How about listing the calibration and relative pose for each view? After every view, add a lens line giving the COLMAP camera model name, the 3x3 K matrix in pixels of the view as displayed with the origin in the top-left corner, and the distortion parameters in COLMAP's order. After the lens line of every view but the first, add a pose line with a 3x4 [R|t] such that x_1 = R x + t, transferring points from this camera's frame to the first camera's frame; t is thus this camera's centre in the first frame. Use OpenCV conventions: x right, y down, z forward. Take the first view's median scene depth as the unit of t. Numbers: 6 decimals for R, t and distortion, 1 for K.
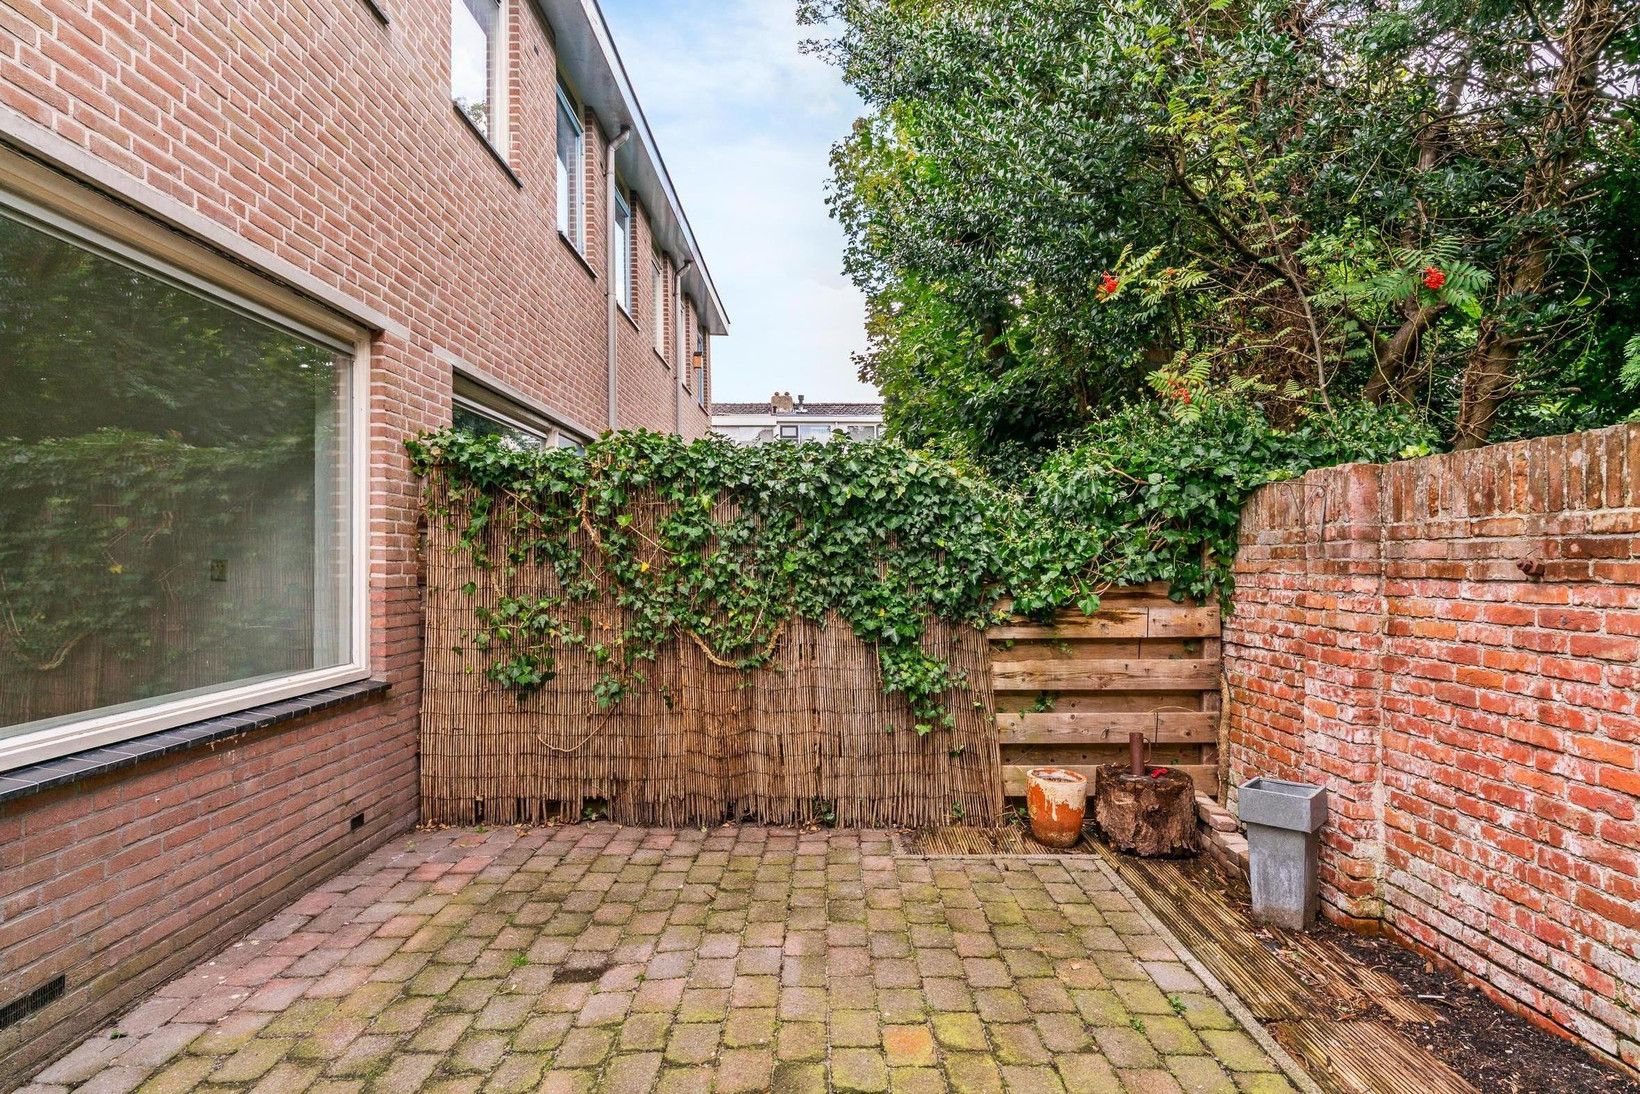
lens RADIAL K [[932.9, 0, 820.0], [0, 932.9, 547.0], [0, 0, 1]] dist [-0.001890, 0.001255]
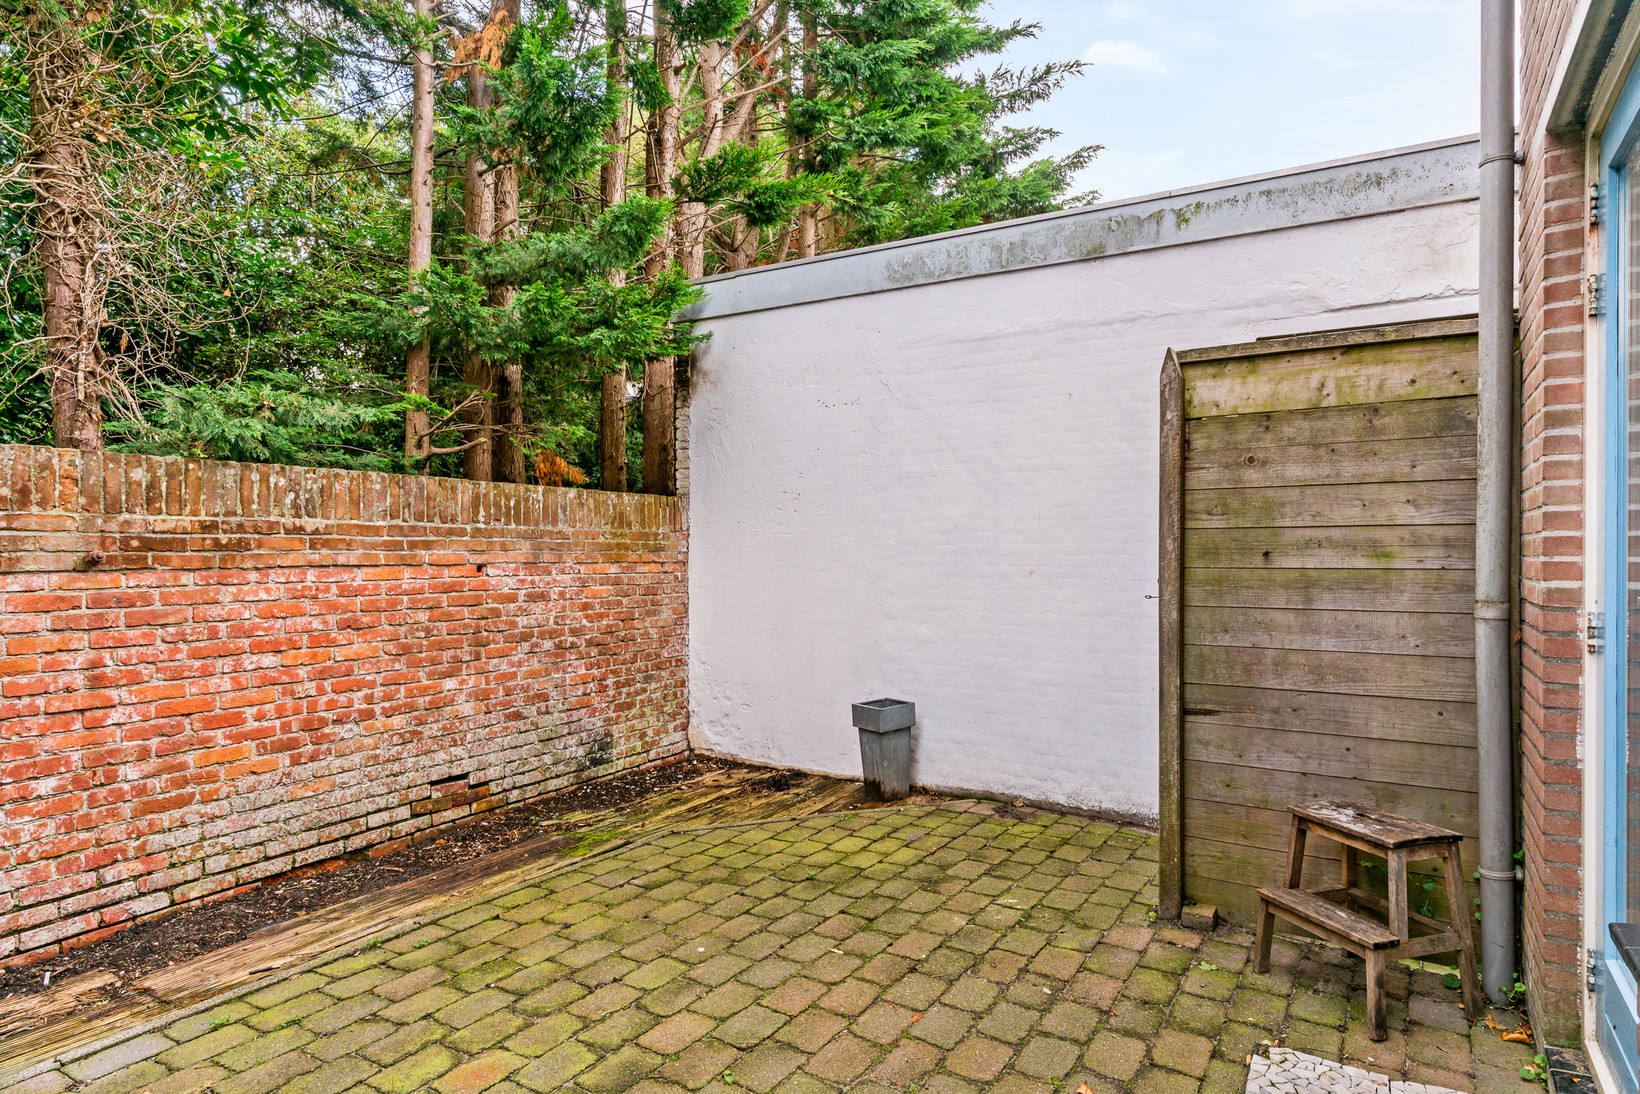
lens RADIAL K [[932.9, 0, 820.0], [0, 932.9, 547.0], [0, 0, 1]] dist [-0.001890, 0.001255]
pose [[-0.850106, -0.000522, 0.526612, -0.391951], [-0.009311, 0.999858, -0.014039, 0.008980], [-0.526530, -0.016837, -0.849990, 0.918819]]
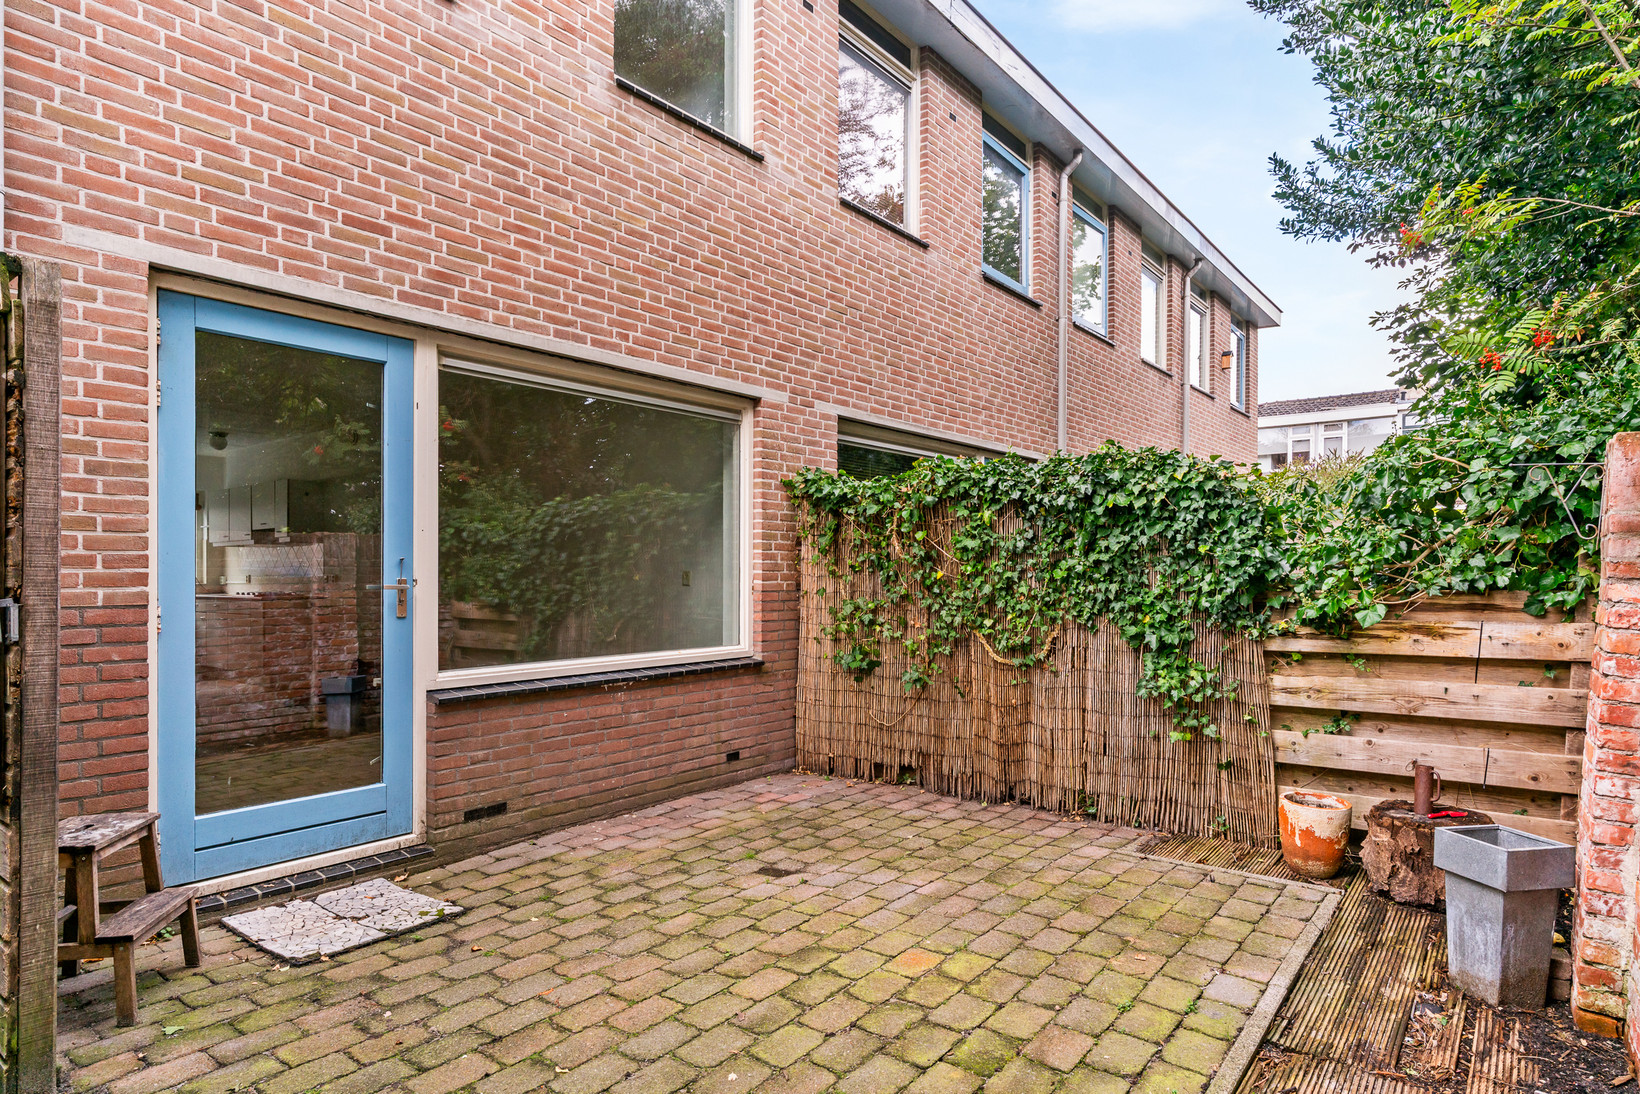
lens RADIAL K [[914.1, 0, 818.4], [0, 914.1, 615.2], [0, 0, 1]] dist [-0.000095, 0.001816]
pose [[0.791271, 0.022879, -0.611037, 0.401390], [0.013315, 0.998418, 0.054625, 0.007461], [0.611321, -0.051359, 0.789715, 0.000965]]
